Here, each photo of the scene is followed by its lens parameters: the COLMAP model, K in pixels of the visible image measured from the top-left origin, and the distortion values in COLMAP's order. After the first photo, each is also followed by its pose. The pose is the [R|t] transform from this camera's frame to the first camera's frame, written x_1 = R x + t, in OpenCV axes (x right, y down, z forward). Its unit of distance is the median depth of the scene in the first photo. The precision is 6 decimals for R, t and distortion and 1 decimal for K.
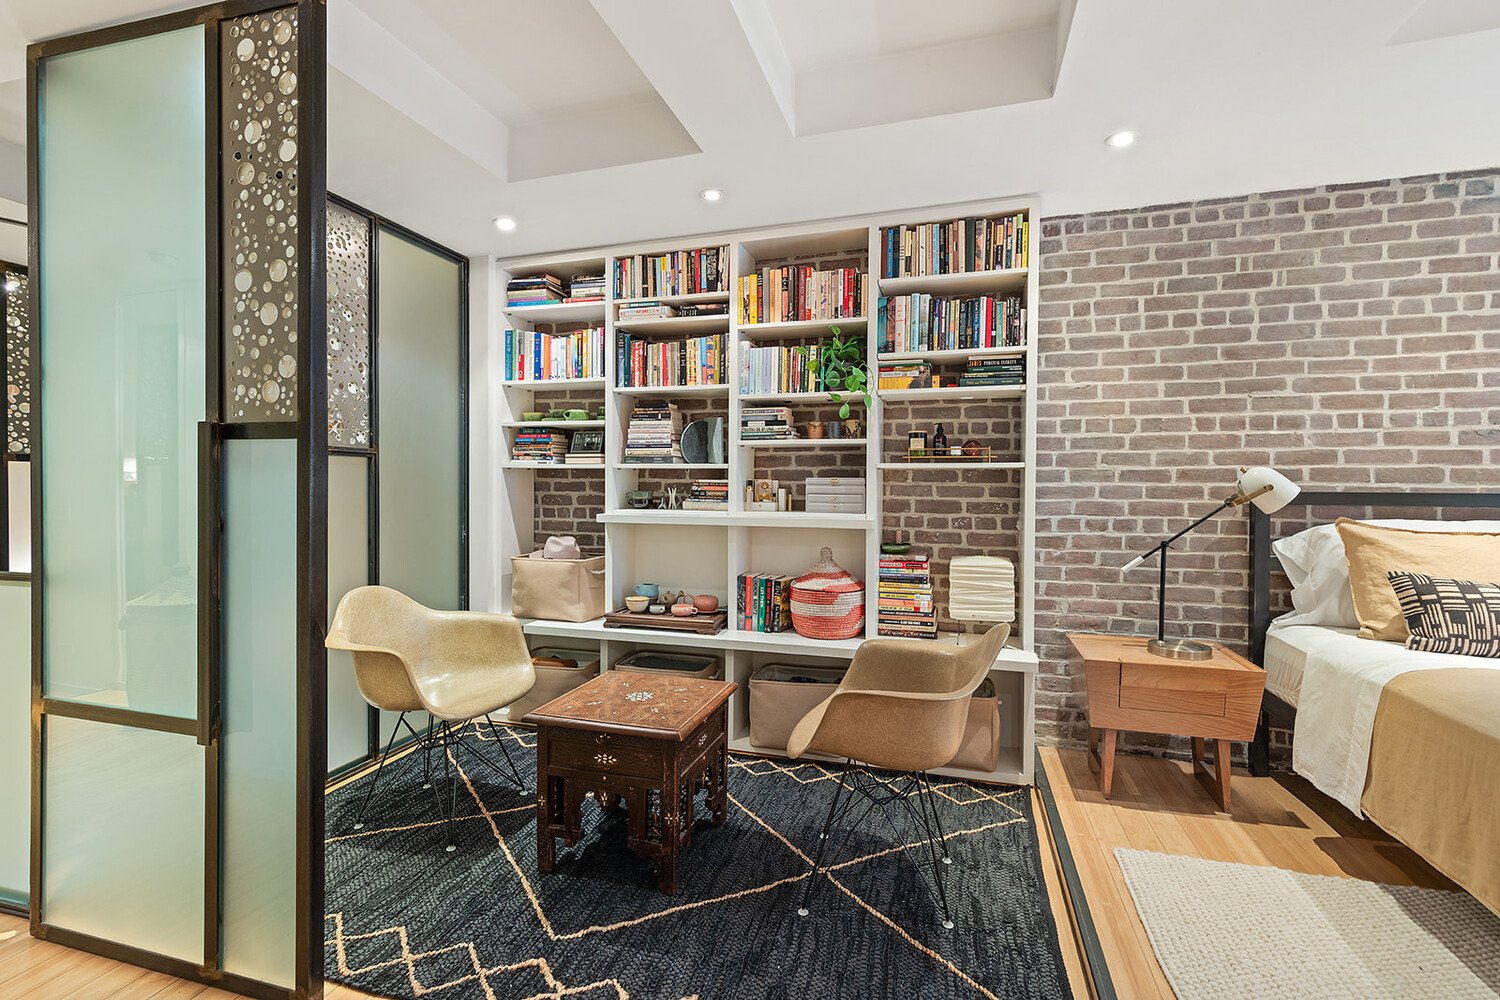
lens RADIAL K [[697.9, 0, 757.4], [0, 697.9, 495.5], [0, 0, 1]] dist [0.001221, -0.000283]
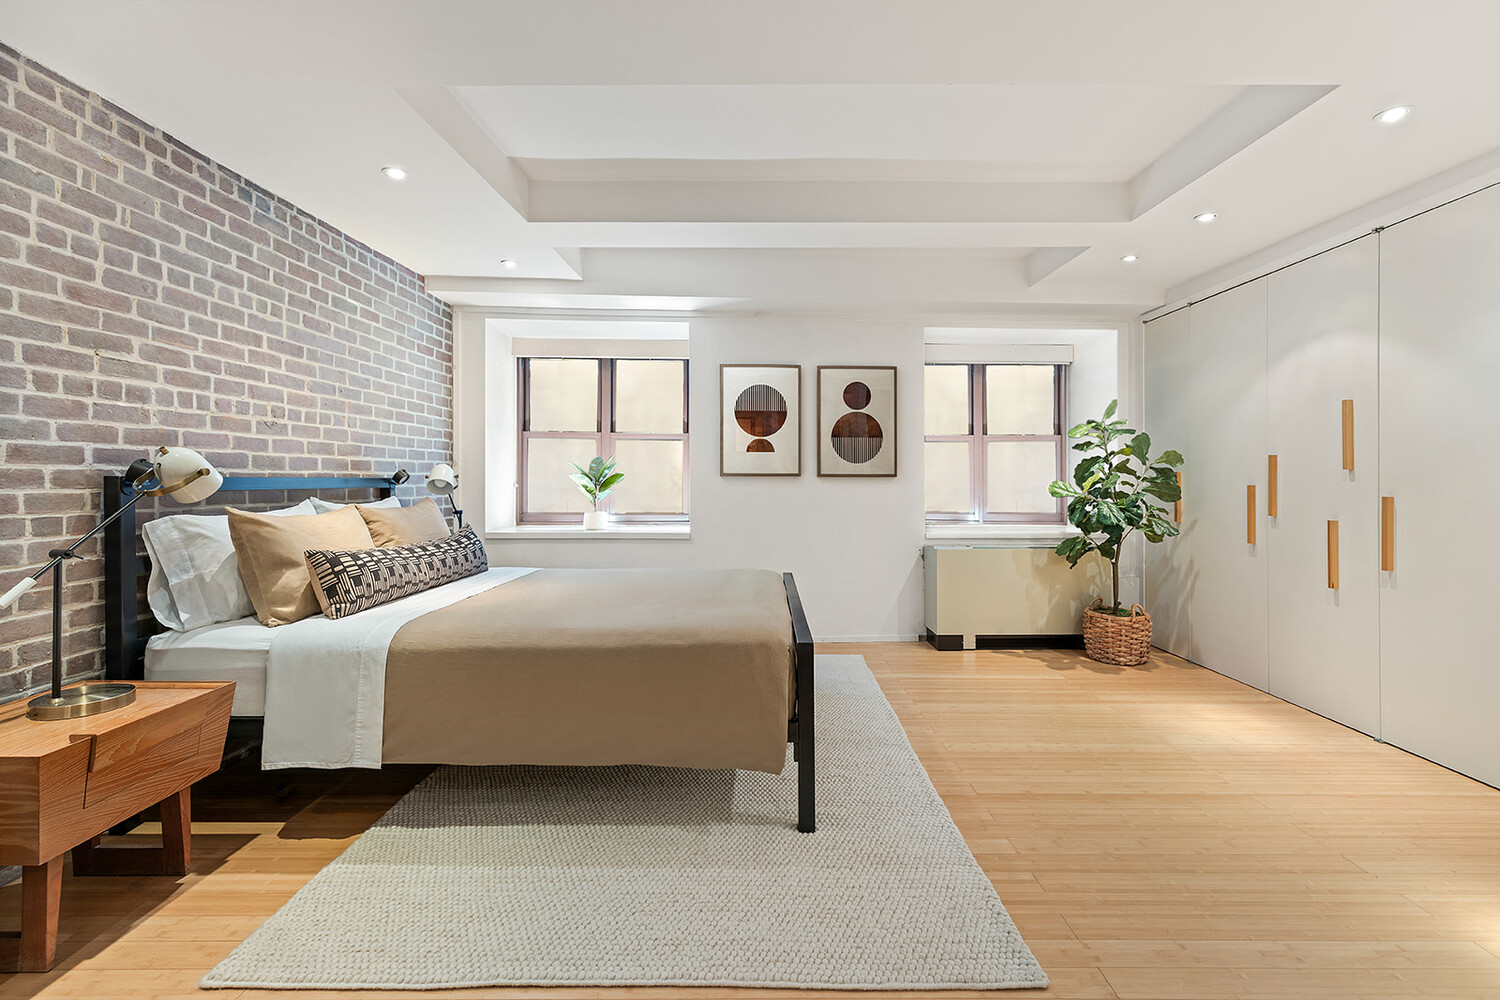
lens RADIAL K [[697.9, 0, 762.4], [0, 697.9, 484.6], [0, 0, 1]] dist [0.001221, -0.000283]
pose [[-0.294155, -0.014117, 0.955653, -0.261777], [0.011845, 0.999760, 0.018415, -0.002885], [-0.955684, 0.016737, -0.293918, 0.537787]]
